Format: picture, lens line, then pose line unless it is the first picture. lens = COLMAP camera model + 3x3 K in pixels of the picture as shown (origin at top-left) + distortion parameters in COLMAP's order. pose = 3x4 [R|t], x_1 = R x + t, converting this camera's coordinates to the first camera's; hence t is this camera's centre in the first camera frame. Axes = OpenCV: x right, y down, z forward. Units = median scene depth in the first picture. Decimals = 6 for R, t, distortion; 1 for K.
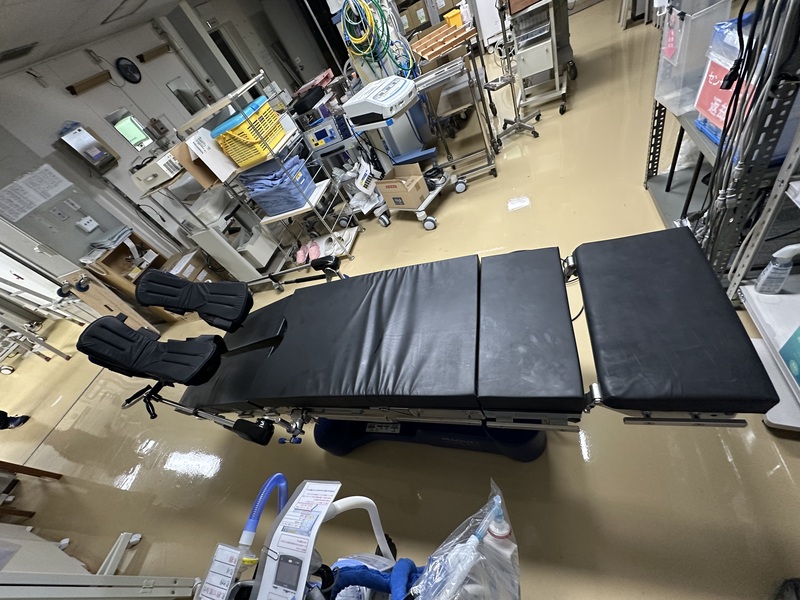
lens RADIAL K [[316.3, 0, 400.0], [0, 316.3, 300.0], [0, 0, 1]] dist [-0.001637, -0.000244]
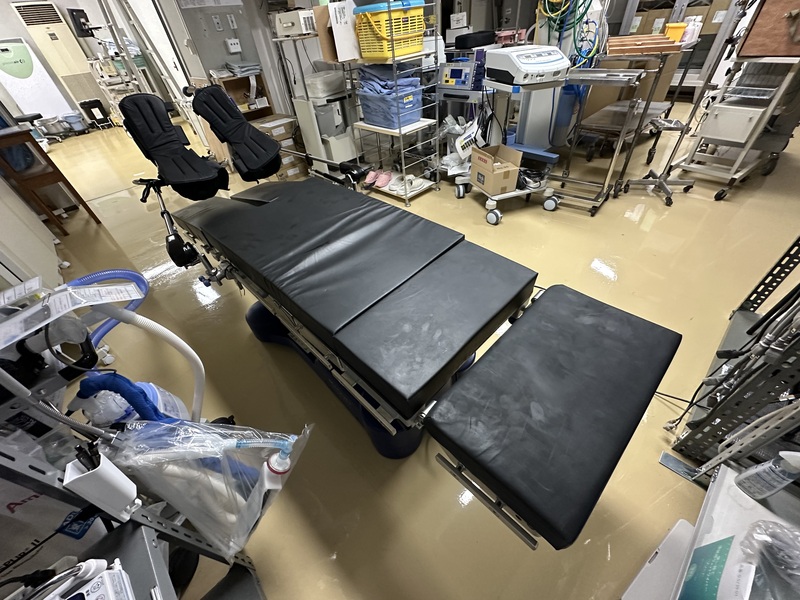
lens RADIAL K [[316.3, 0, 400.0], [0, 316.3, 300.0], [0, 0, 1]] dist [-0.001637, -0.000244]
pose [[0.792824, 0.592779, -0.141573, 0.147314], [-0.580844, 0.805275, 0.118963, 0.000315], [0.184524, -0.012085, 0.982754, 0.044602]]
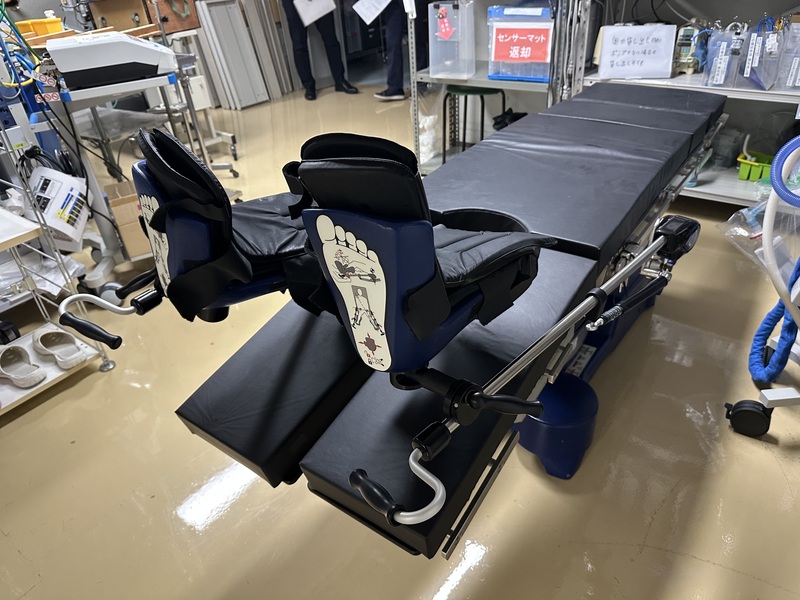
lens RADIAL K [[572.6, 0, 400.0], [0, 572.6, 300.0], [0, 0, 1]] dist [0.001609, -0.004479]
pose [[0.406951, -0.126639, 0.904629, -0.712358], [0.594072, 0.788983, -0.156796, 0.156437], [-0.693880, 0.601223, 0.396310, 0.414286]]
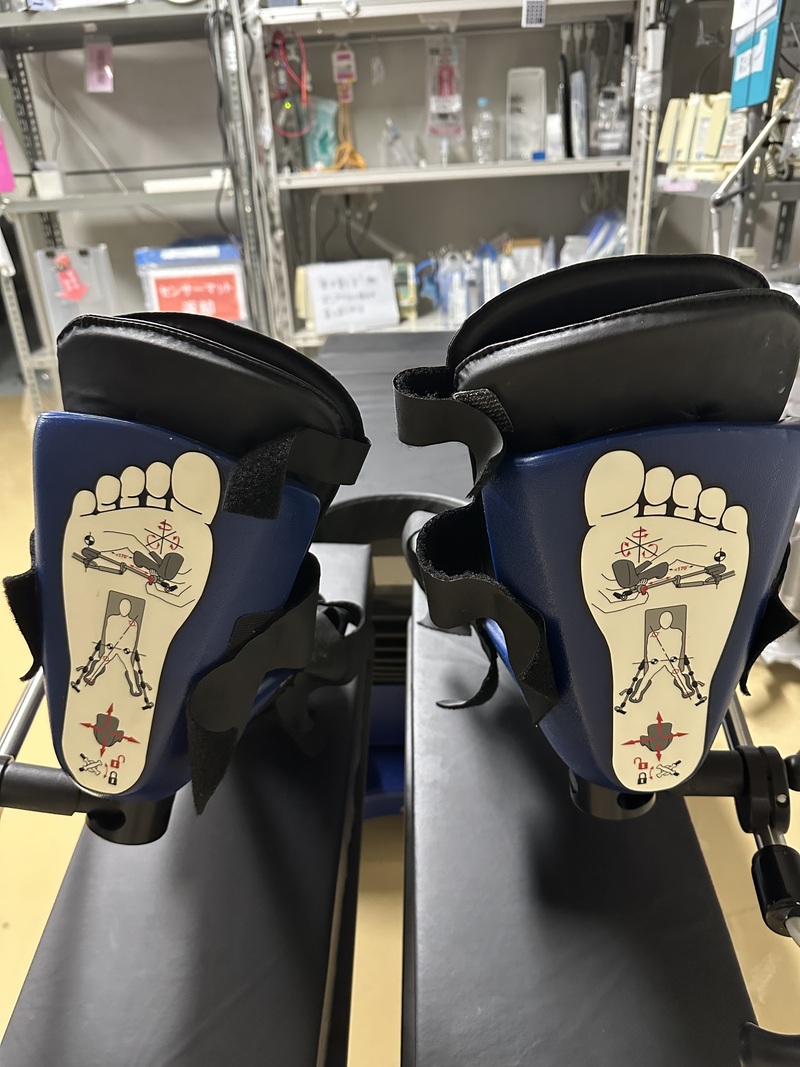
lens RADIAL K [[801.0, 0, 400.0], [0, 801.0, 533.5], [0, 0, 1]] dist [-0.001012, -0.004679]
pose [[-0.101931, -0.004493, 0.994781, -0.641058], [0.803421, 0.589316, 0.084984, 0.044871], [-0.586622, 0.807890, -0.056459, 0.543944]]
